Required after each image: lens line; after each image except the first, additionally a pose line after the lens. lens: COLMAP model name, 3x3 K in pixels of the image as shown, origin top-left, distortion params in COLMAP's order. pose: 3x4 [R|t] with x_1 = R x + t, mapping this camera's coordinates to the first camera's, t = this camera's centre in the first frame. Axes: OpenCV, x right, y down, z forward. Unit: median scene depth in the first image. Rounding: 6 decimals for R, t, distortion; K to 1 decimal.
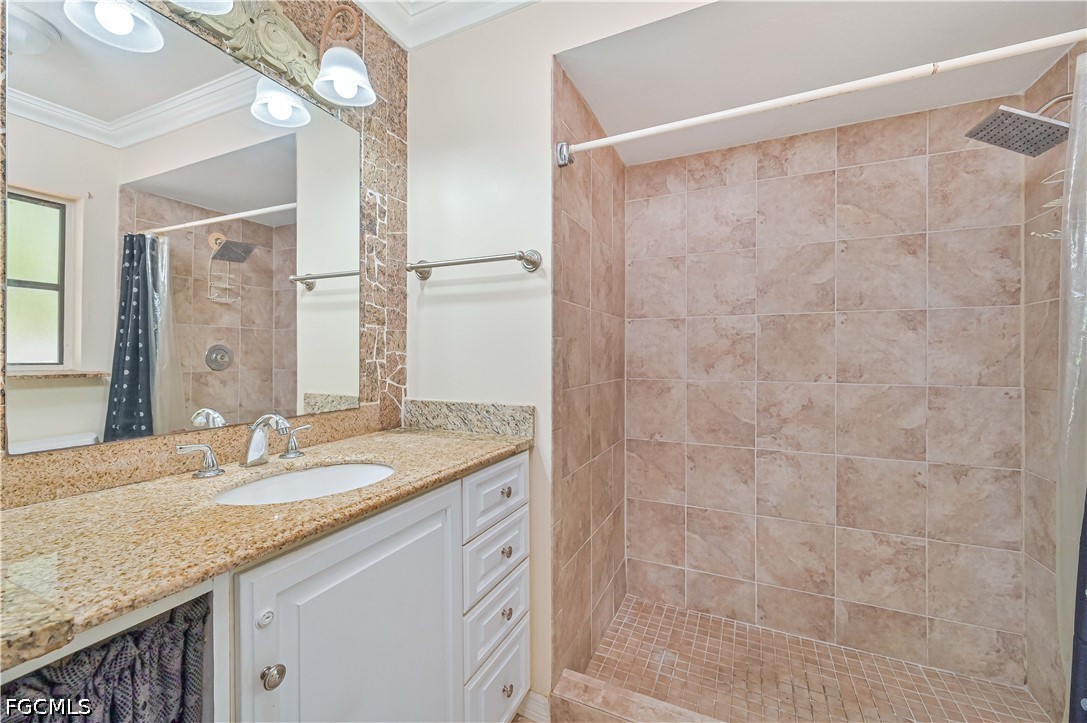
lens RADIAL K [[438.3, 0, 549.0], [0, 438.3, 357.8], [0, 0, 1]] dist [0.001416, 0.000204]
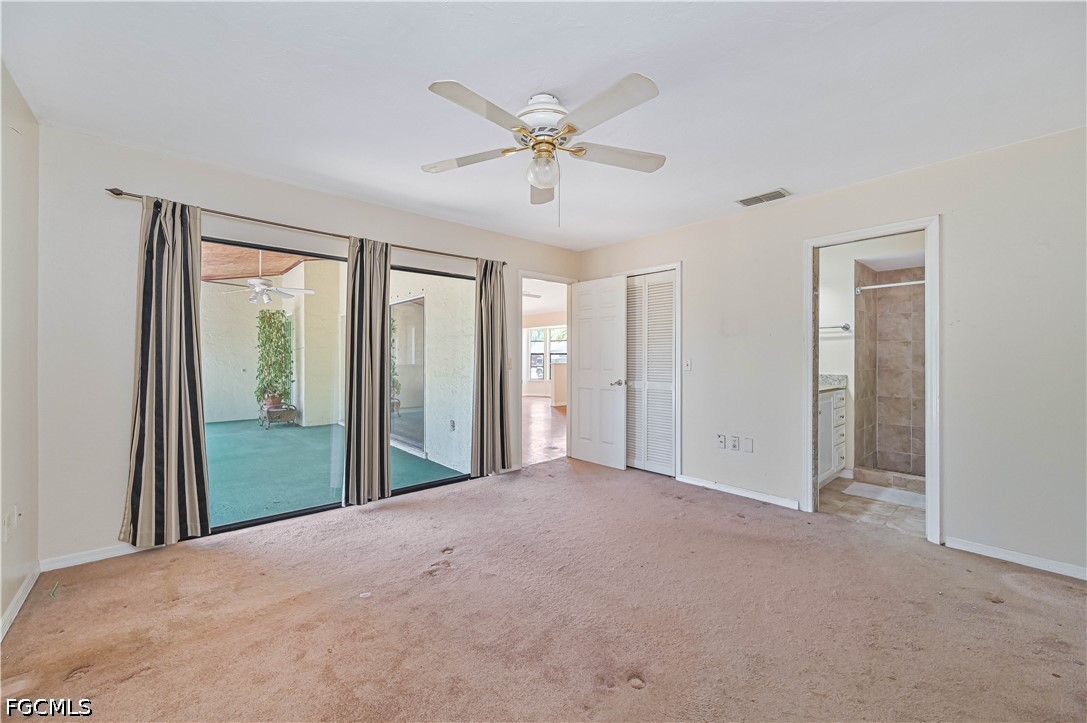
lens RADIAL K [[438.3, 0, 543.1], [0, 438.3, 356.6], [0, 0, 1]] dist [0.001416, 0.000204]
pose [[0.915748, 0.002754, -0.401744, -0.497282], [-0.003341, 0.999994, -0.000759, -0.005351], [0.401740, 0.002037, 0.915752, -1.761617]]
